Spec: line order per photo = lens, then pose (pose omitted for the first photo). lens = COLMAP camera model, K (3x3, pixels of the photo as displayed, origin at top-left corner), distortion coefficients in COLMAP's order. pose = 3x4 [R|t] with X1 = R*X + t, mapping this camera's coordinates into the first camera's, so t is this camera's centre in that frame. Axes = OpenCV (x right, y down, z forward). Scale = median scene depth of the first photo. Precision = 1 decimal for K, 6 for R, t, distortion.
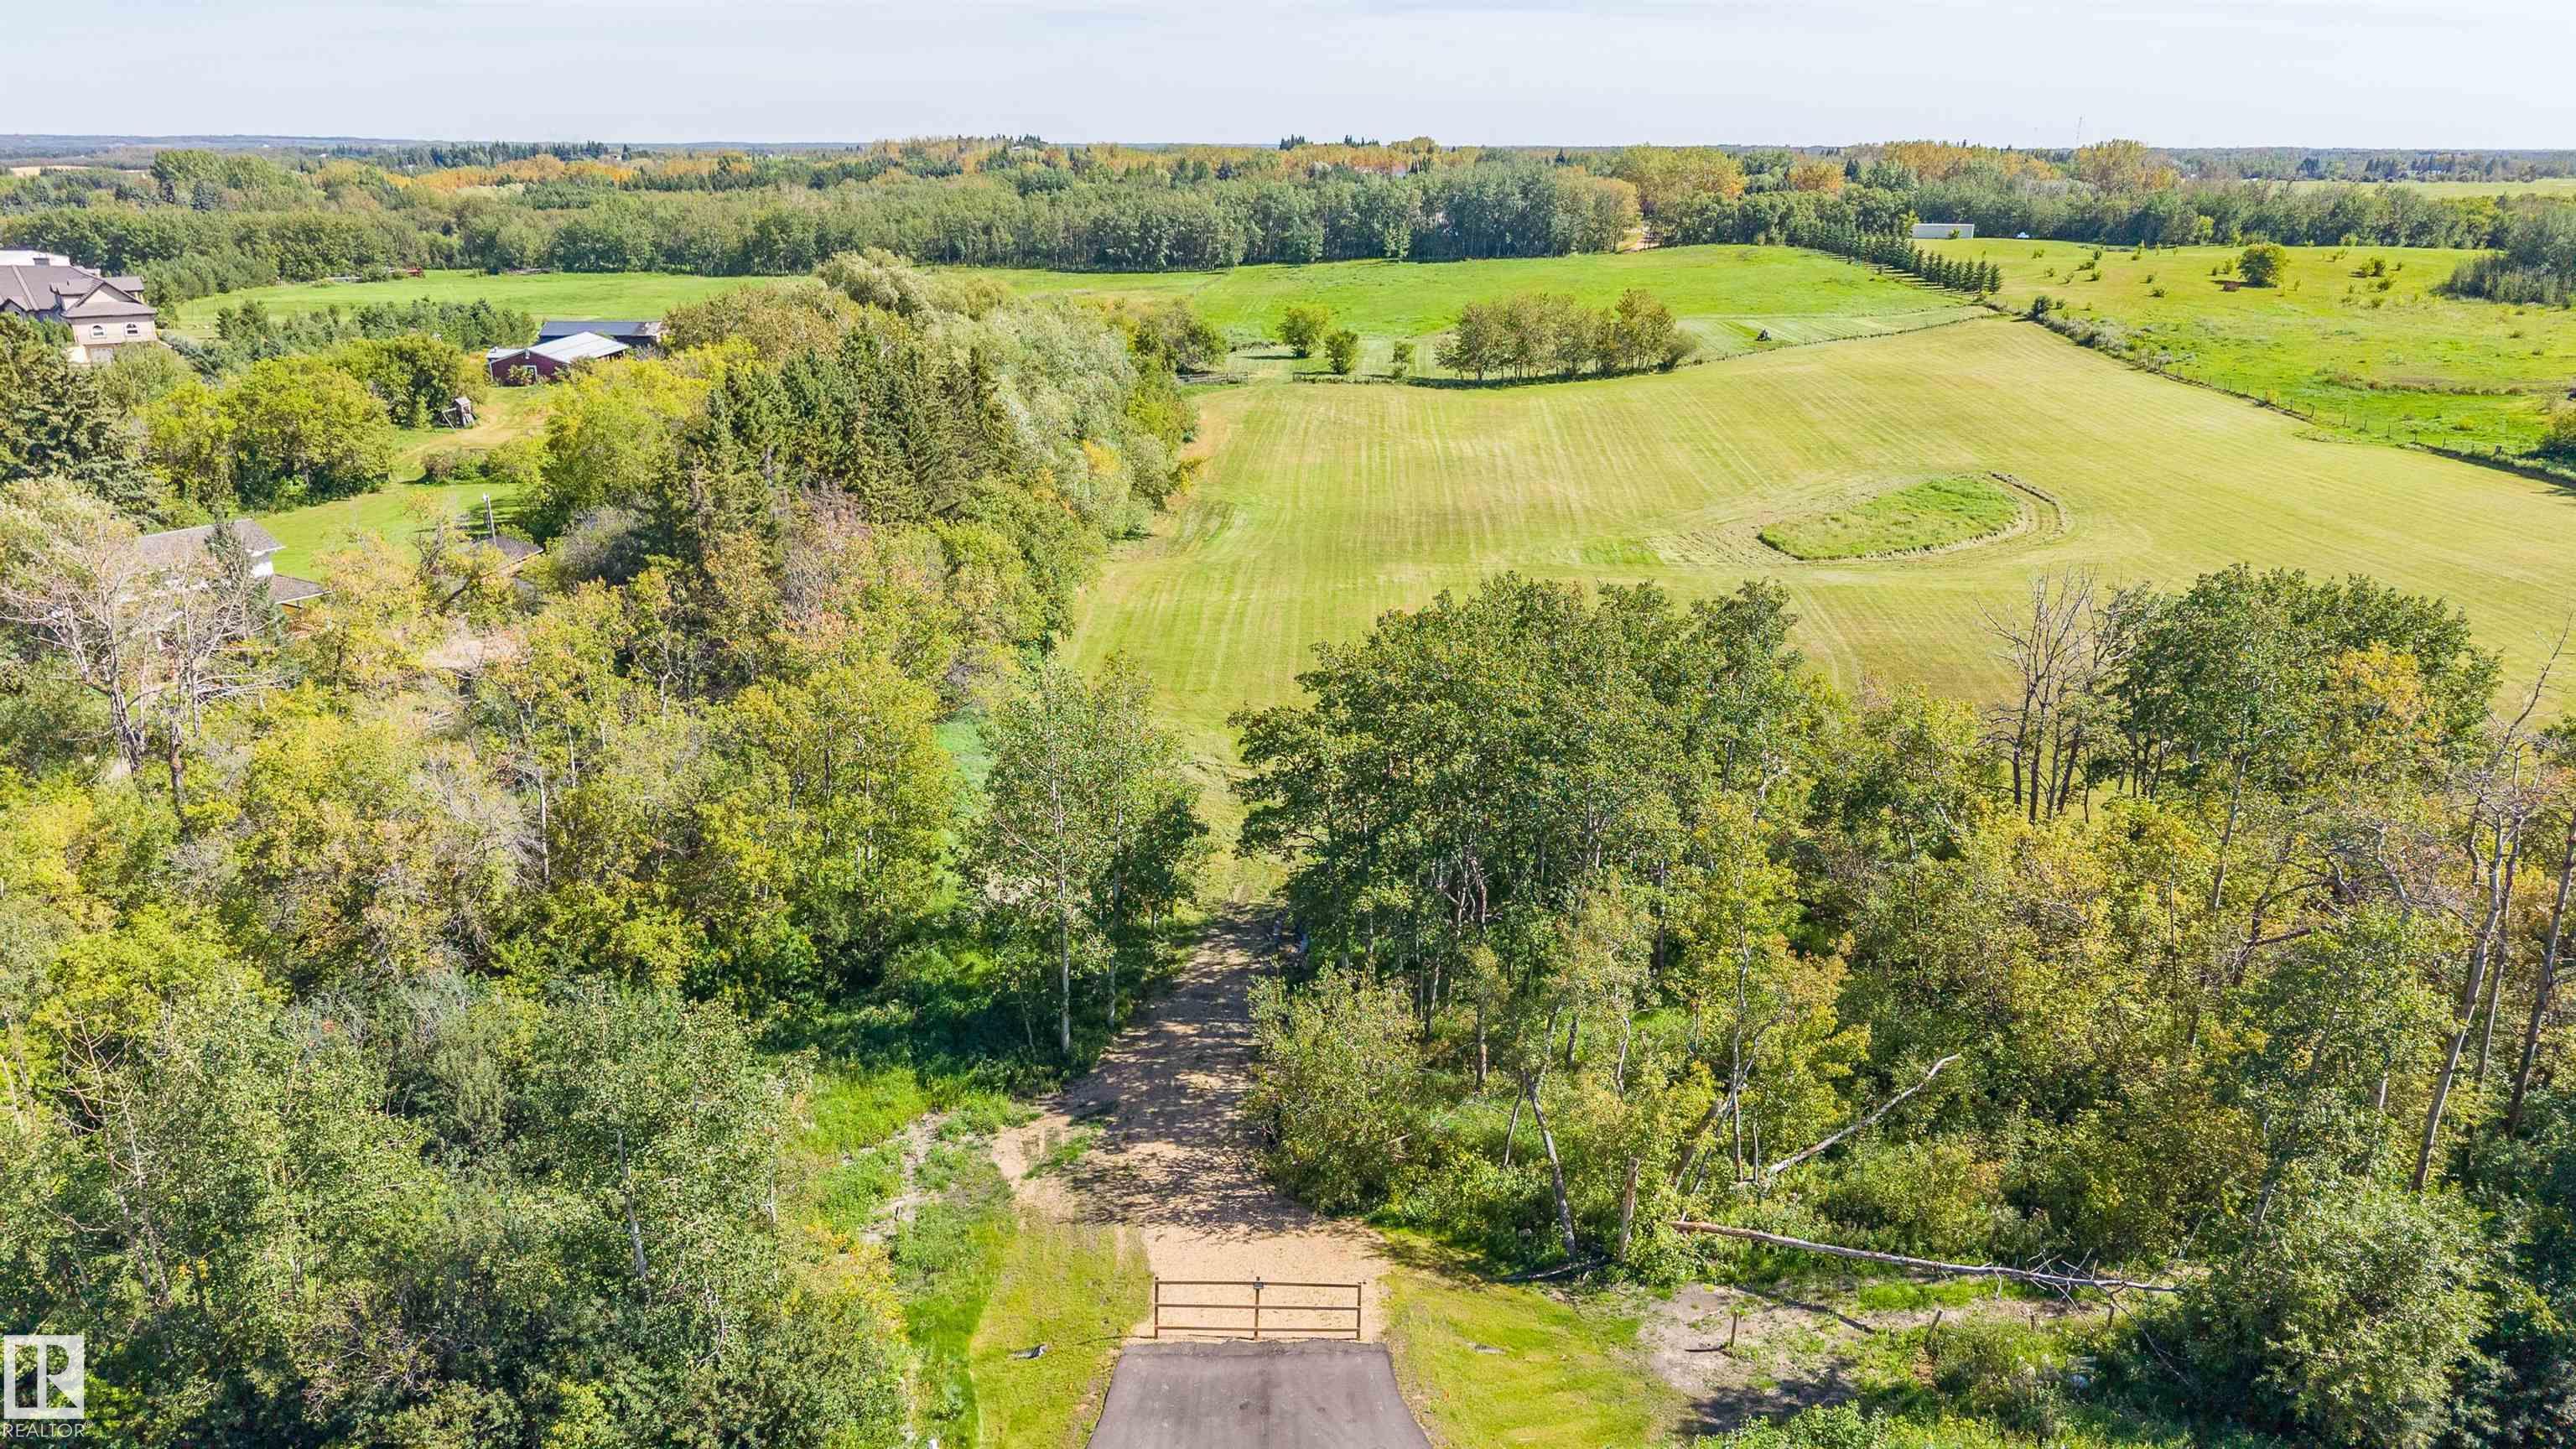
lens RADIAL K [[1713.2, 0, 1283.4], [0, 1713.2, 734.8], [0, 0, 1]] dist [0.025541, -0.031363]
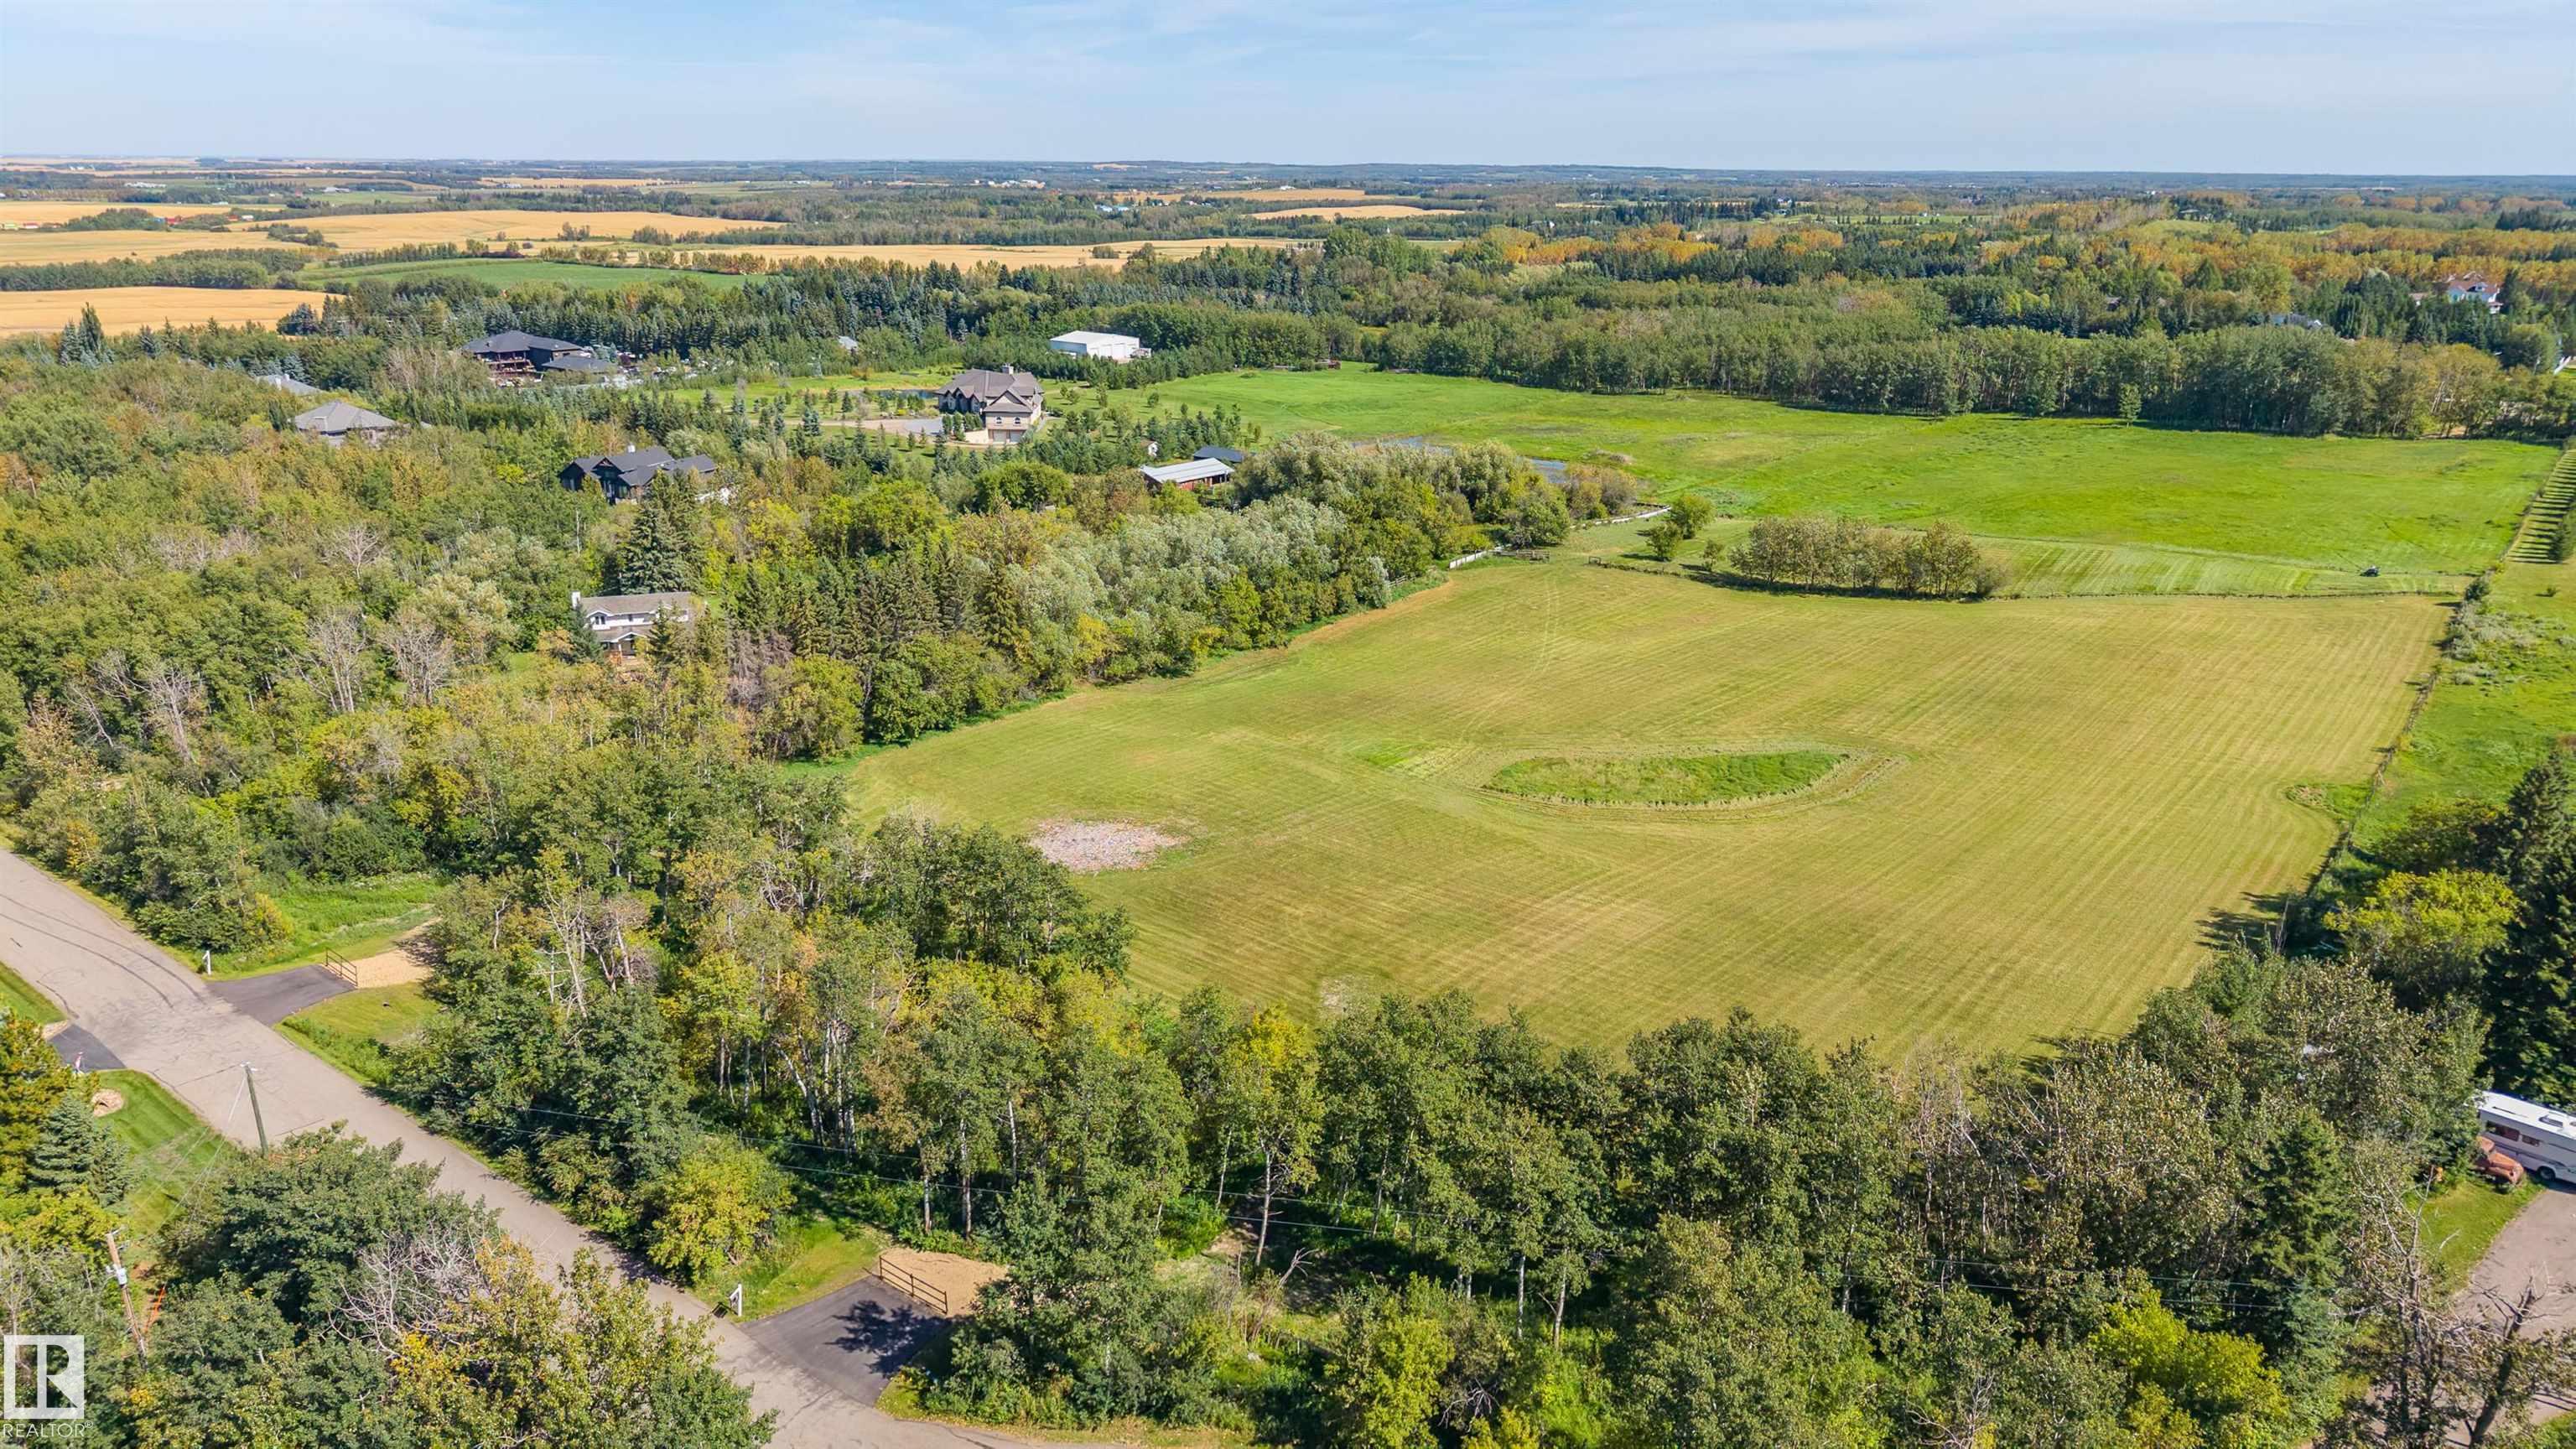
lens RADIAL K [[1713.2, 0, 1280.7], [0, 1713.2, 737.0], [0, 0, 1]] dist [0.025541, -0.031363]
pose [[0.768423, 0.204749, -0.606303, 0.337667], [-0.210945, 0.975524, 0.062086, -0.065190], [0.604175, 0.080188, 0.792807, -0.048964]]
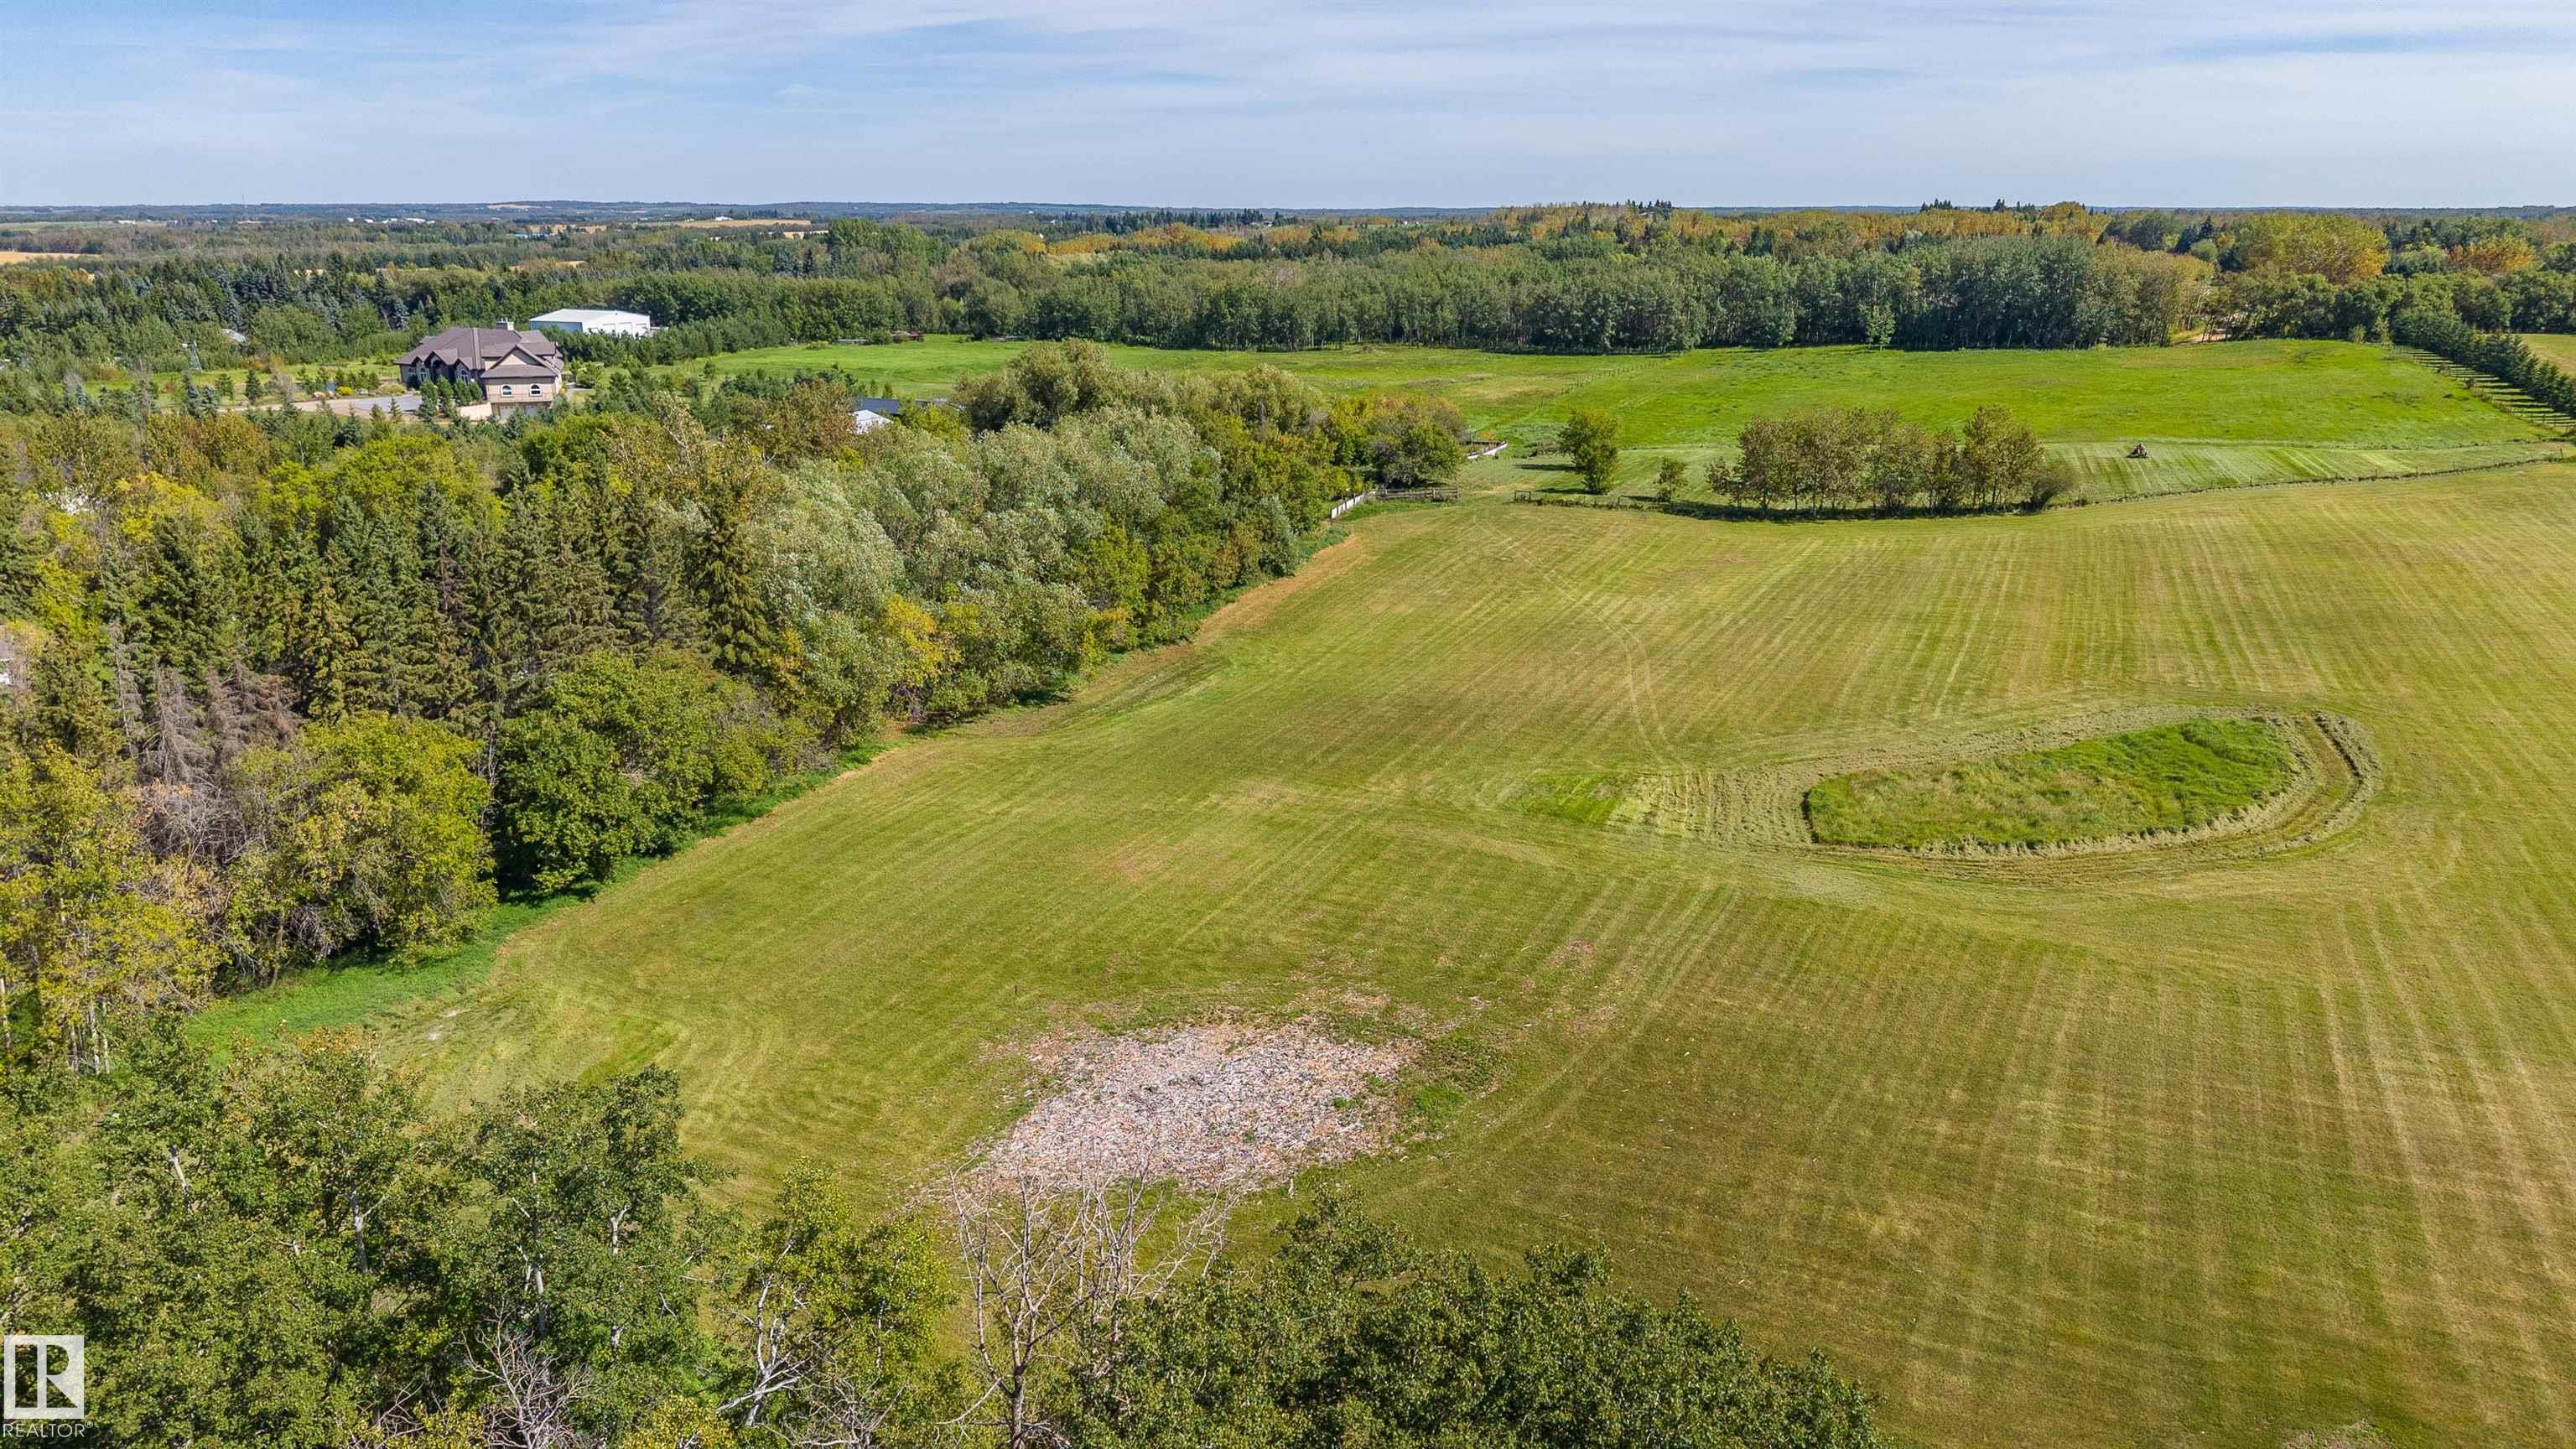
lens RADIAL K [[1713.2, 0, 1284.0], [0, 1713.2, 725.3], [0, 0, 1]] dist [0.025541, -0.031363]
pose [[0.929456, 0.103372, -0.354155, 0.118959], [-0.116823, 0.993011, -0.016753, -0.038489], [0.349948, 0.056944, 0.935037, 0.096669]]
